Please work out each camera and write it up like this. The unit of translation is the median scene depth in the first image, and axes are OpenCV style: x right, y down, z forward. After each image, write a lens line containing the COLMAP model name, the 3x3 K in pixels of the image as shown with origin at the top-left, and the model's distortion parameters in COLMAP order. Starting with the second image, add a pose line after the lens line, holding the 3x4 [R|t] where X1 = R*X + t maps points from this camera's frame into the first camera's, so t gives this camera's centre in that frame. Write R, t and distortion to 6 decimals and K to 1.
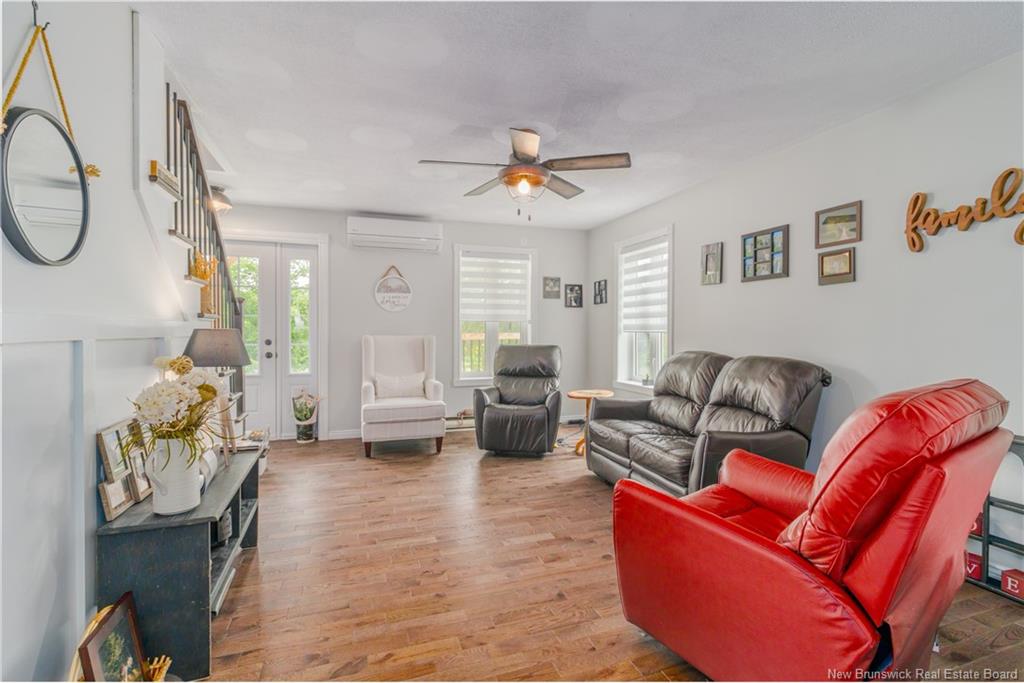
lens RADIAL K [[471.7, 0, 527.0], [0, 471.7, 336.6], [0, 0, 1]] dist [0.004521, 0.000242]
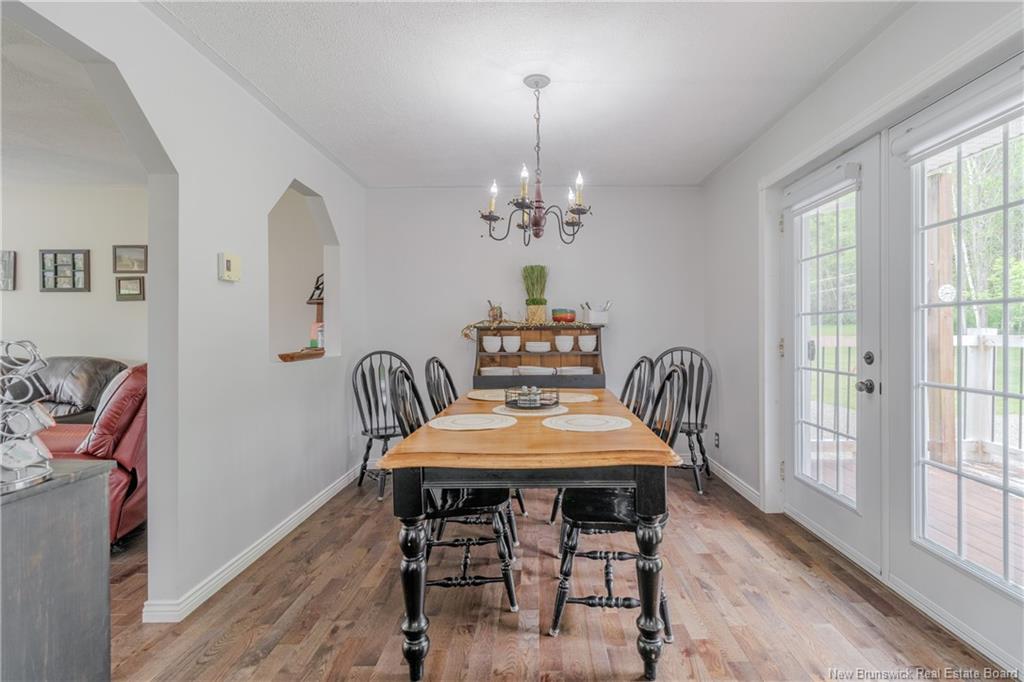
lens RADIAL K [[471.7, 0, 527.0], [0, 471.7, 336.1], [0, 0, 1]] dist [0.004521, 0.000242]
pose [[0.334271, -0.008520, 0.942438, -0.259694], [0.017170, 0.999848, 0.002950, 0.006810], [-0.942321, 0.015195, 0.334367, -0.544451]]
